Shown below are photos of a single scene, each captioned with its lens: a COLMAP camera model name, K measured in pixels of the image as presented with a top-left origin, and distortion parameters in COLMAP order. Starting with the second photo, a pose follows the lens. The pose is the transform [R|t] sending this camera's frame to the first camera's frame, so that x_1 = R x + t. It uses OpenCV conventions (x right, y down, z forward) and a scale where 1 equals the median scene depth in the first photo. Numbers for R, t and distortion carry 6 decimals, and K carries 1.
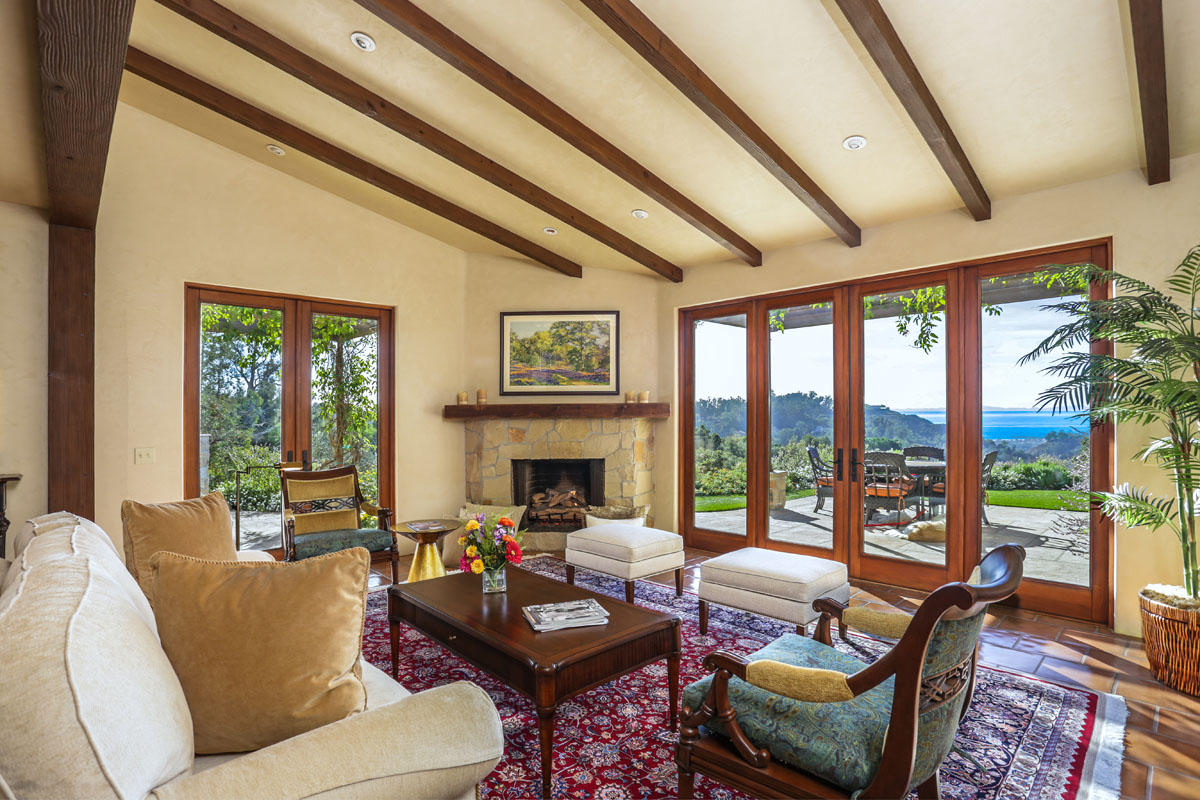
lens RADIAL K [[605.8, 0, 600.7], [0, 605.8, 409.4], [0, 0, 1]] dist [-0.021957, 0.000442]
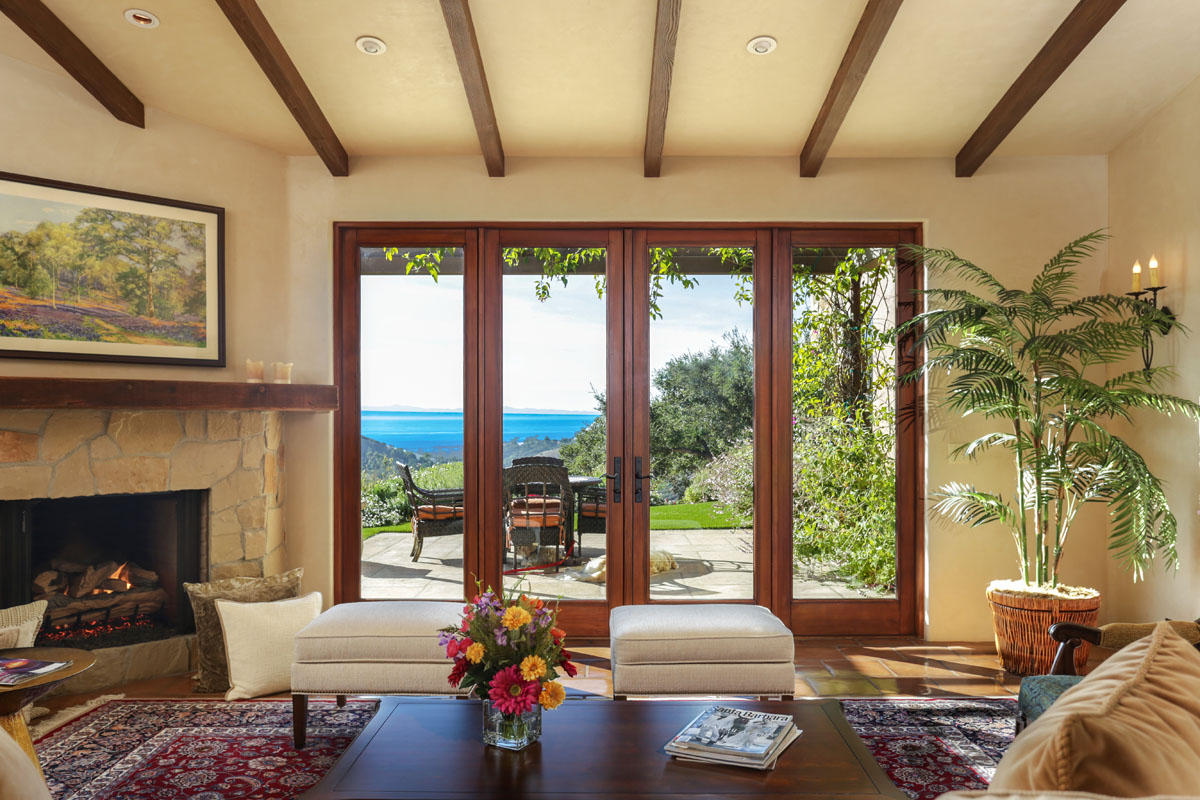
lens RADIAL K [[957.6, 0, 600.2], [0, 957.6, 404.1], [0, 0, 1]] dist [0.005075, 0.013164]
pose [[0.685802, 0.014816, 0.727637, -0.349532], [-0.015011, 0.999868, -0.006211, 0.008429], [-0.727633, -0.006663, 0.685934, 0.187743]]
